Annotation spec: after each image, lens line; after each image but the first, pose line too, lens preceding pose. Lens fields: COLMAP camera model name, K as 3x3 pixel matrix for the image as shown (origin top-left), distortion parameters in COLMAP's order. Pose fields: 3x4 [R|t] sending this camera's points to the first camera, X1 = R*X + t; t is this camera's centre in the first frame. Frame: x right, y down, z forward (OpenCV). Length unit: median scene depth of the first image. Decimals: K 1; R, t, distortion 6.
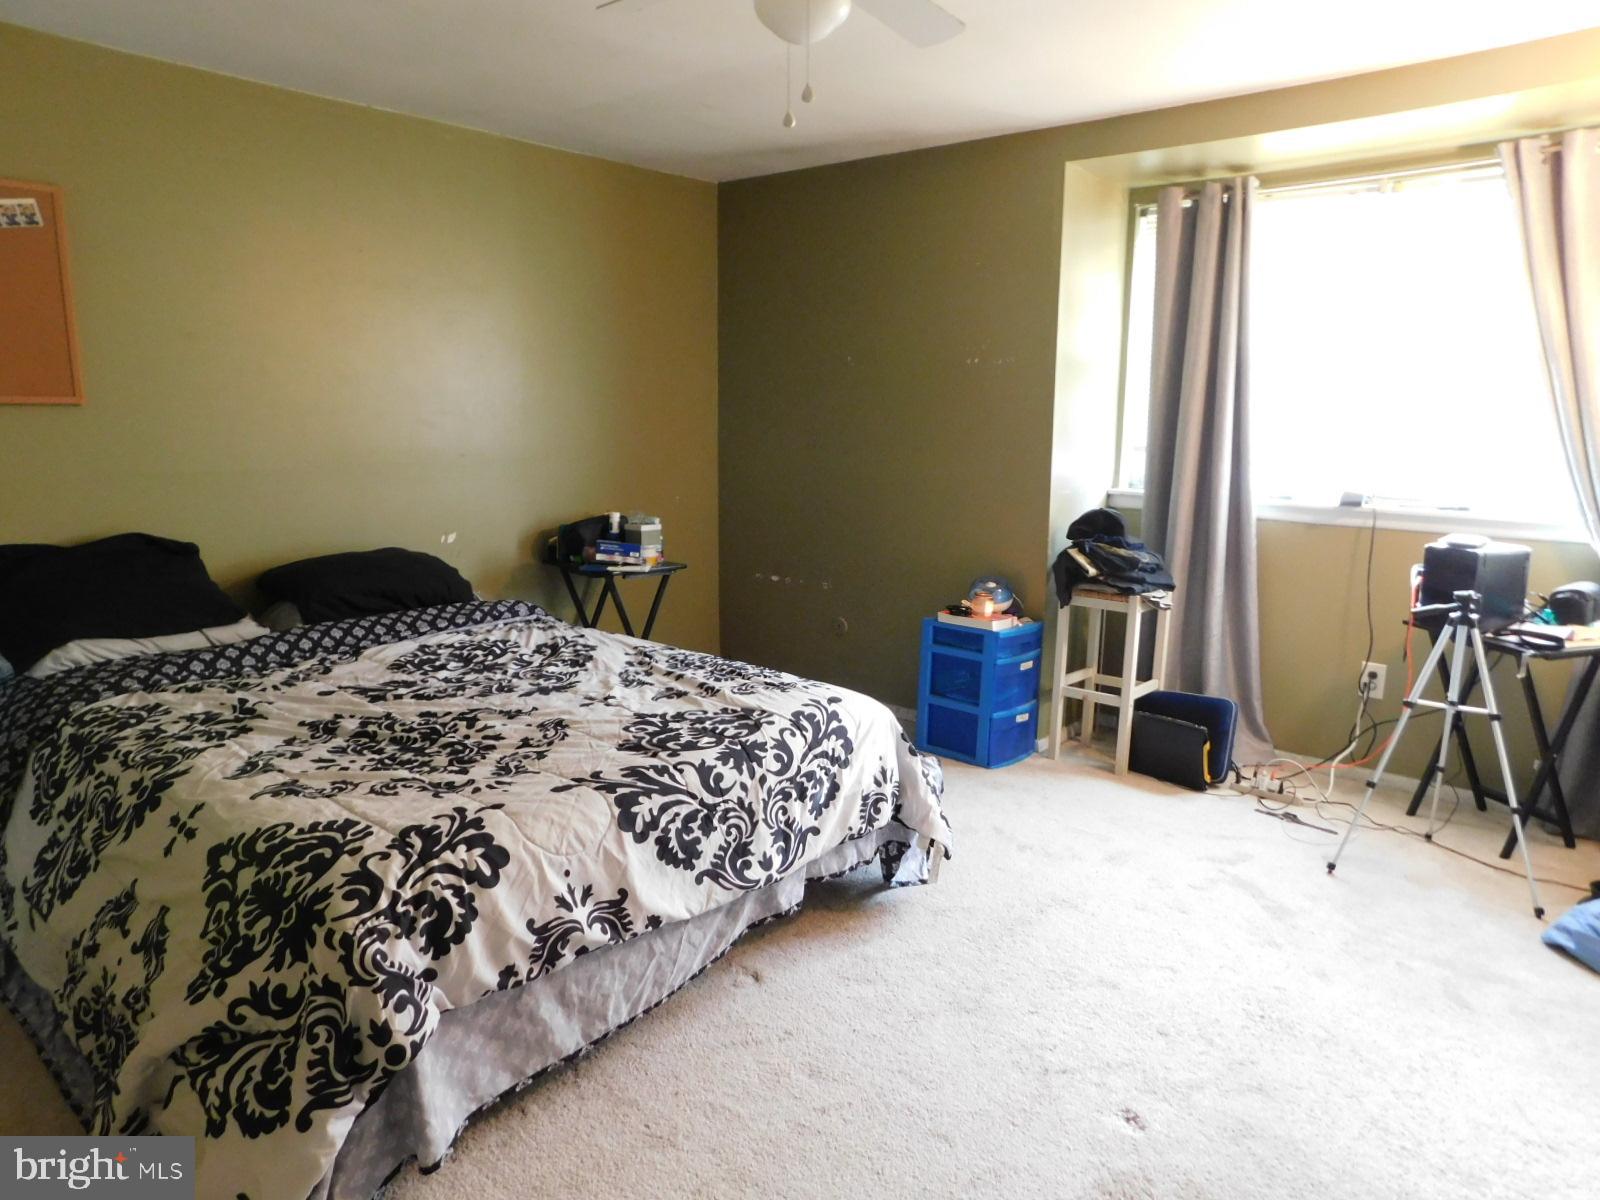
lens RADIAL K [[1062.6, 0, 803.1], [0, 1062.6, 597.7], [0, 0, 1]] dist [-0.070185, 0.055211]
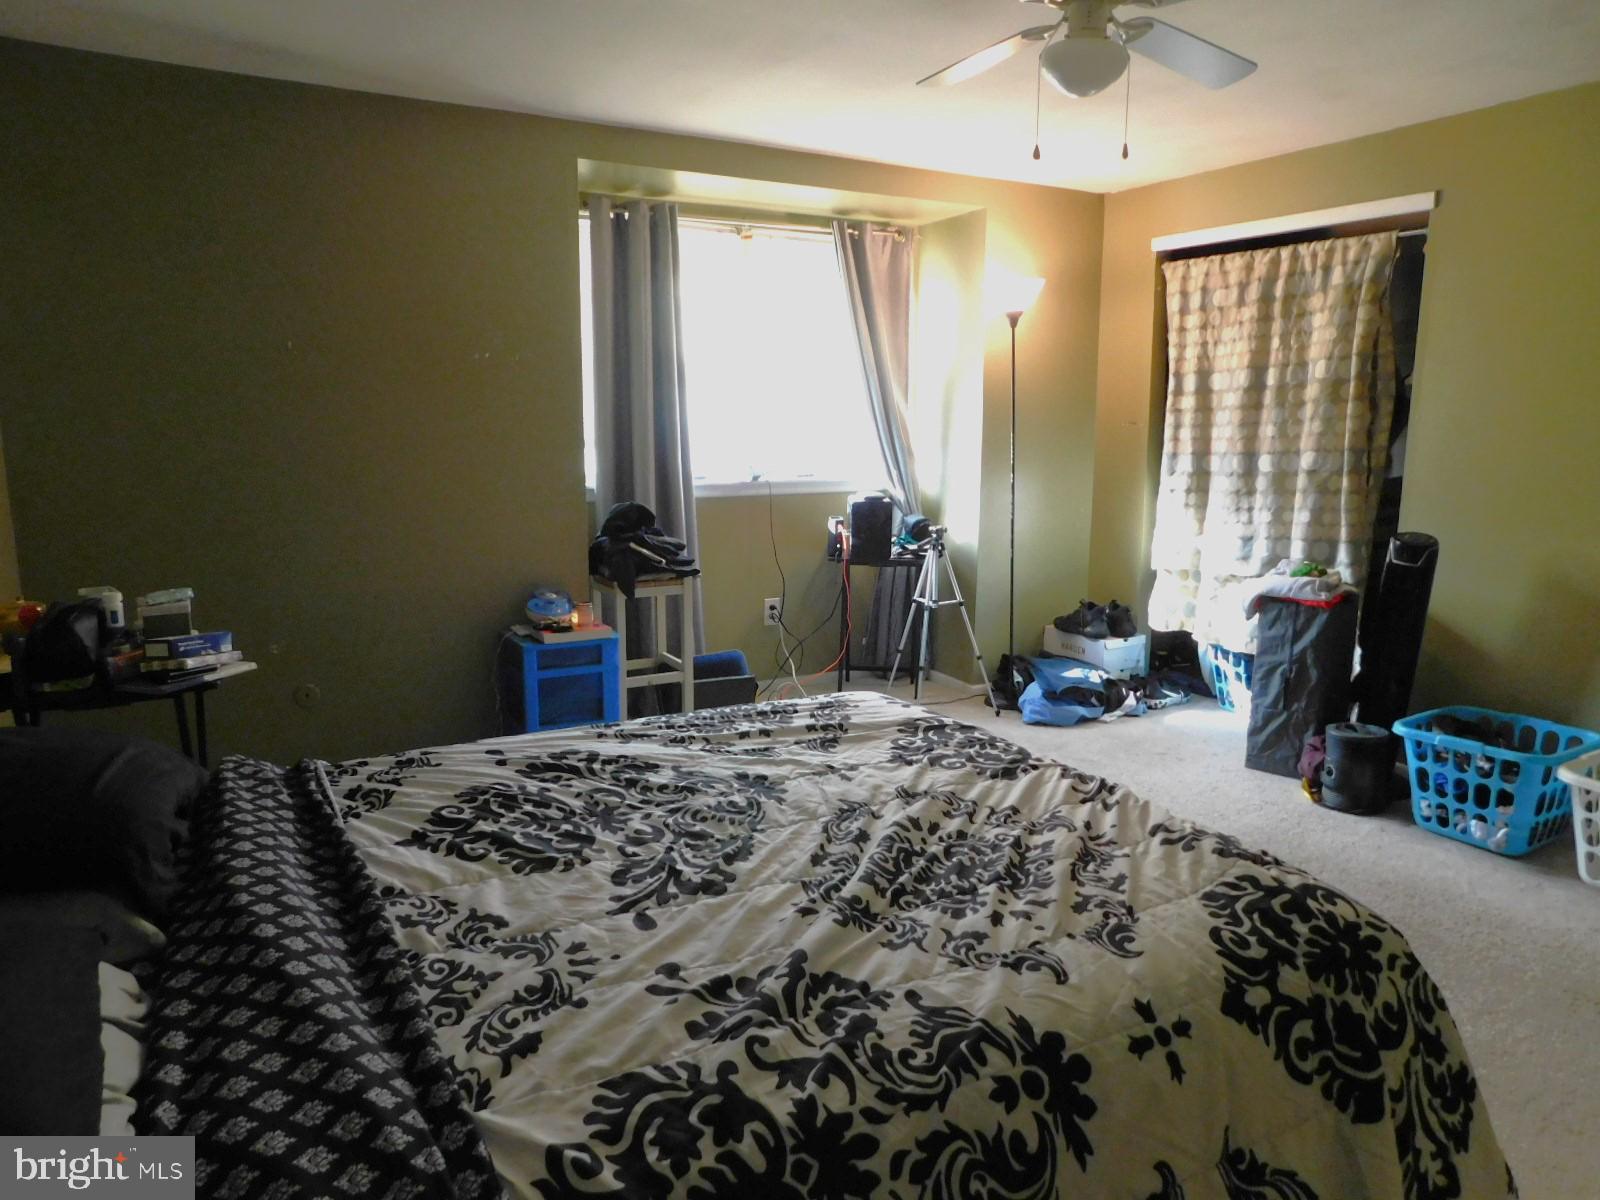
lens RADIAL K [[1062.6, 0, 803.1], [0, 1062.6, 597.7], [0, 0, 1]] dist [-0.070185, 0.055211]
pose [[0.332867, -0.177517, 0.926114, -0.906314], [0.156632, 0.978886, 0.131335, -0.144100], [-0.929874, 0.101341, 0.353643, 0.669219]]
